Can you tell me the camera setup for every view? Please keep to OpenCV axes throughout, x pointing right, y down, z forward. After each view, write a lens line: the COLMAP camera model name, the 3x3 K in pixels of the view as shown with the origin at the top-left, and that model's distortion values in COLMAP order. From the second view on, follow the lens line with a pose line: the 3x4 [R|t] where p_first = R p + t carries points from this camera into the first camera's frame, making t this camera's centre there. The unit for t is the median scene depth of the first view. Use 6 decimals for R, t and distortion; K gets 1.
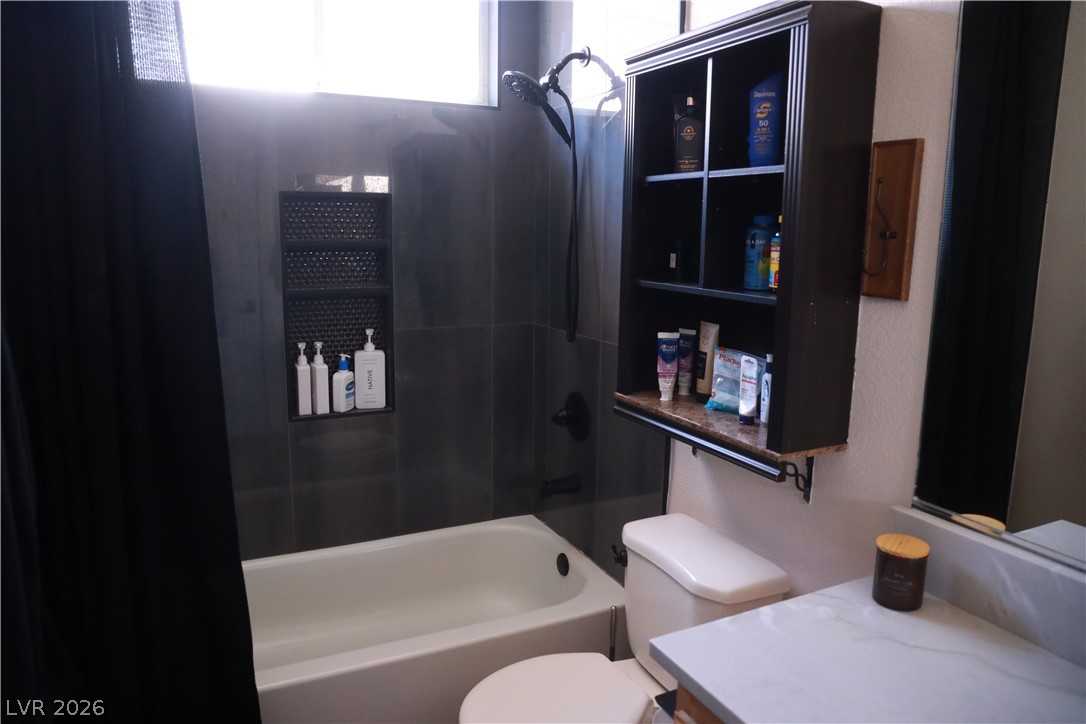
lens RADIAL K [[742.8, 0, 543.0], [0, 742.8, 362.0], [0, 0, 1]] dist [-0.094263, 0.065331]
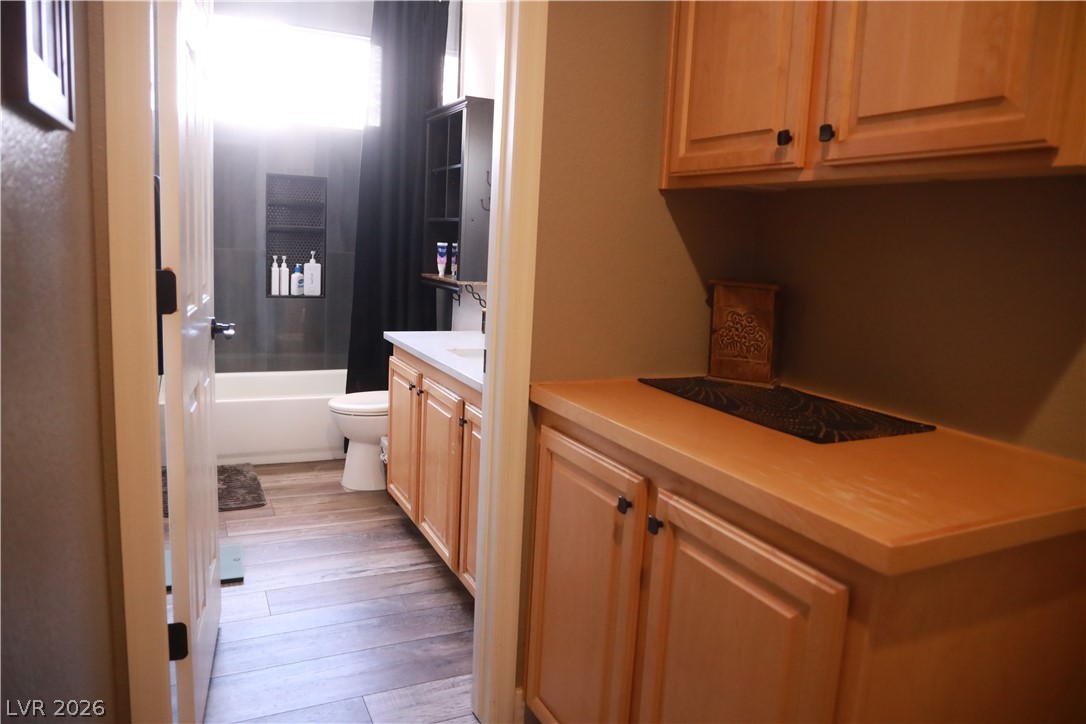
lens RADIAL K [[742.8, 0, 543.0], [0, 742.8, 362.0], [0, 0, 1]] dist [-0.094263, 0.065331]
pose [[0.999176, 0.040583, 0.000467, 0.349698], [-0.040568, 0.999017, -0.017885, 0.243456], [-0.001192, 0.017852, 0.999840, -0.825052]]
